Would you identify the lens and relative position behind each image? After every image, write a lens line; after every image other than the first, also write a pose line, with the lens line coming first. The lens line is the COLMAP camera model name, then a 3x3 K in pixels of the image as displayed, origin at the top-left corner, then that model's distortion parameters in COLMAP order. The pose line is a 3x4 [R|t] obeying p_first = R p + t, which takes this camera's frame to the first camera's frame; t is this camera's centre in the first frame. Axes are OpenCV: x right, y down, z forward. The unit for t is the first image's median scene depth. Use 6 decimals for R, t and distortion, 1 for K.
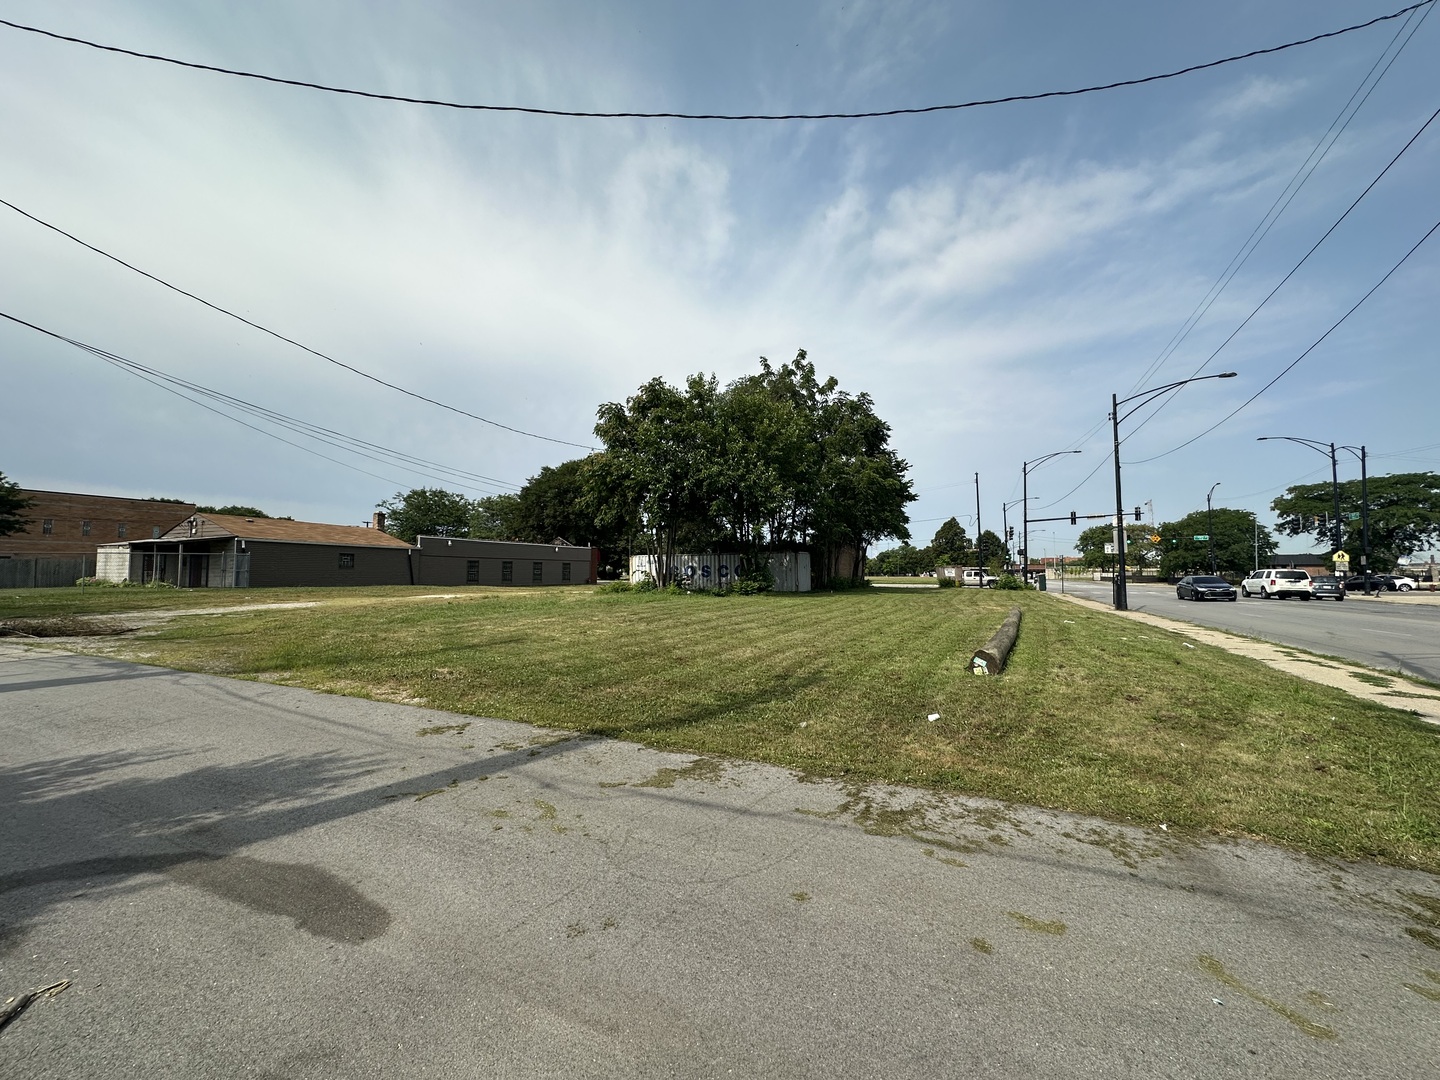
lens RADIAL K [[574.0, 0, 720.0], [0, 574.0, 540.0], [0, 0, 1]] dist [-0.003408, 0.000398]
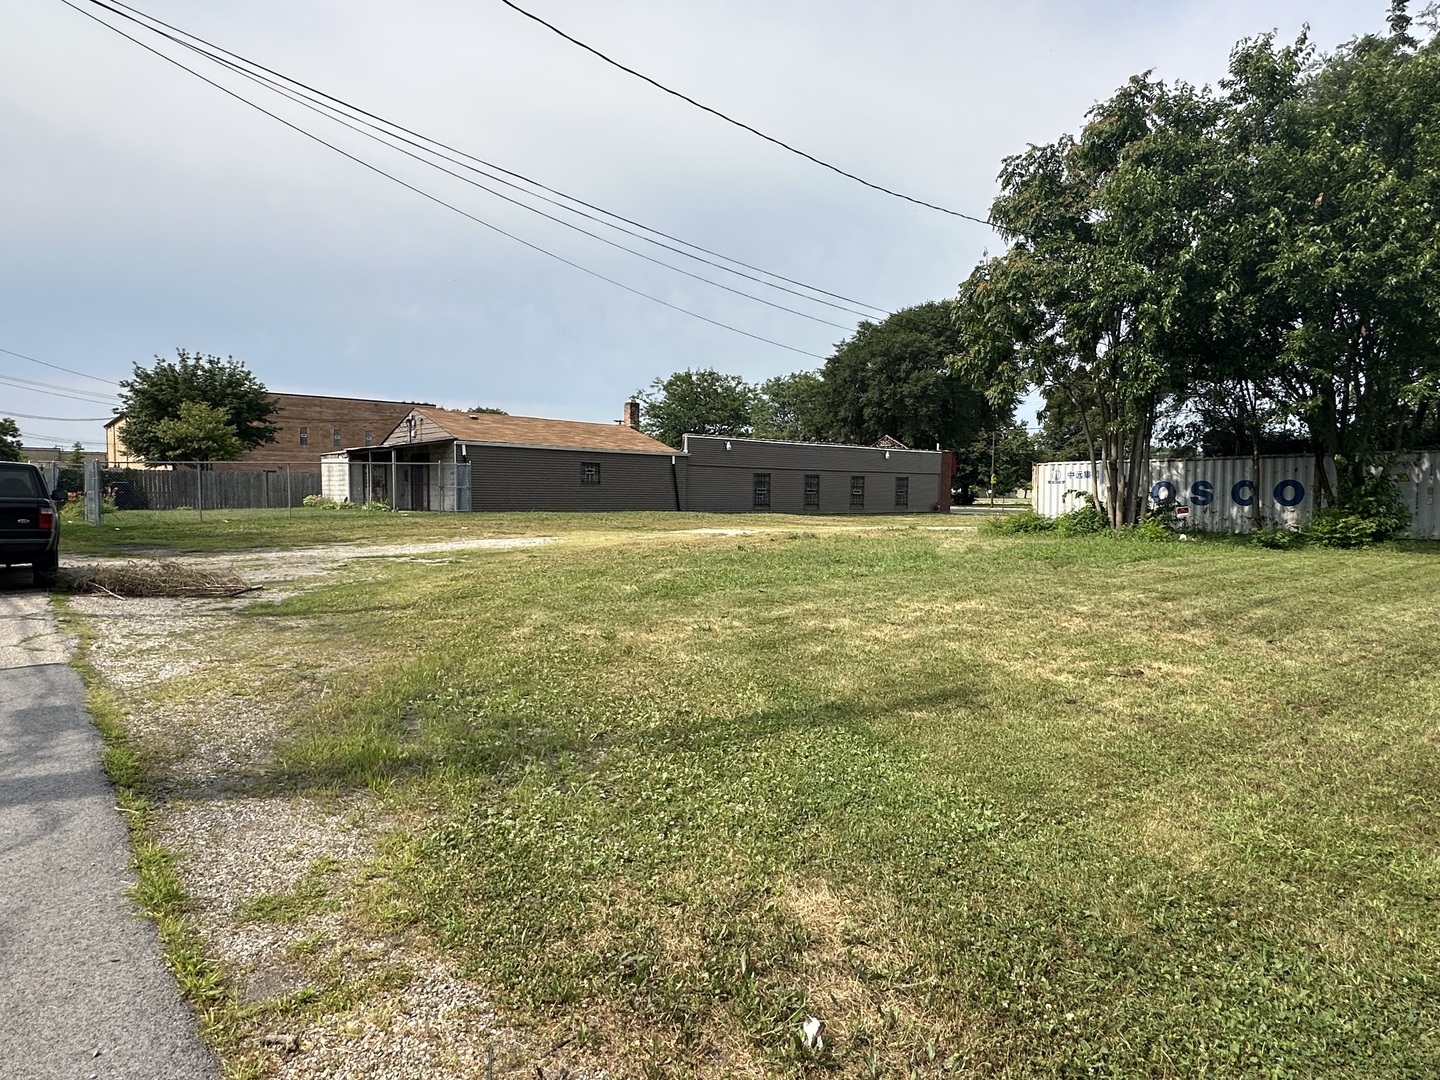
lens RADIAL K [[844.9, 0, 720.0], [0, 844.9, 540.0], [0, 0, 1]] dist [-0.002269, 0.001050]
pose [[0.904829, 0.030789, -0.424660, -0.089487], [0.016832, 0.994016, 0.107934, 0.008970], [0.425442, -0.104809, 0.898896, 0.161504]]
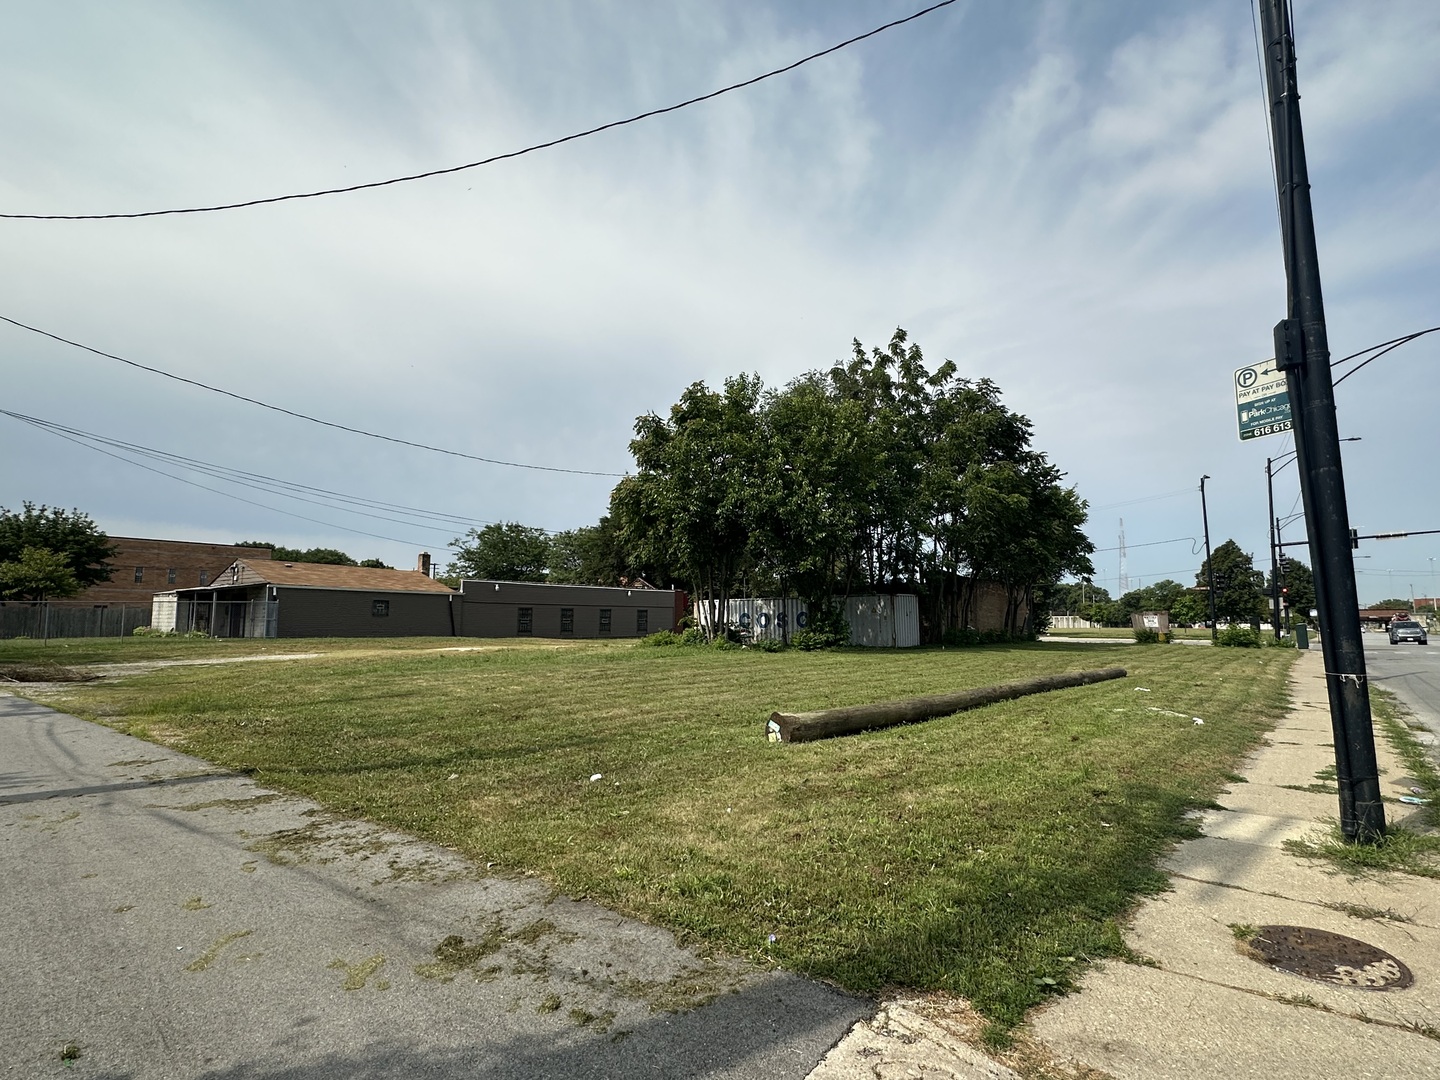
lens RADIAL K [[756.7, 0, 720.0], [0, 756.7, 540.0], [0, 0, 1]] dist [-0.001436, 0.000189]
pose [[0.971518, -0.025734, -0.235563, 0.136712], [0.013469, 0.998475, -0.053529, -0.000287], [0.236582, 0.048831, 0.970384, -0.022614]]
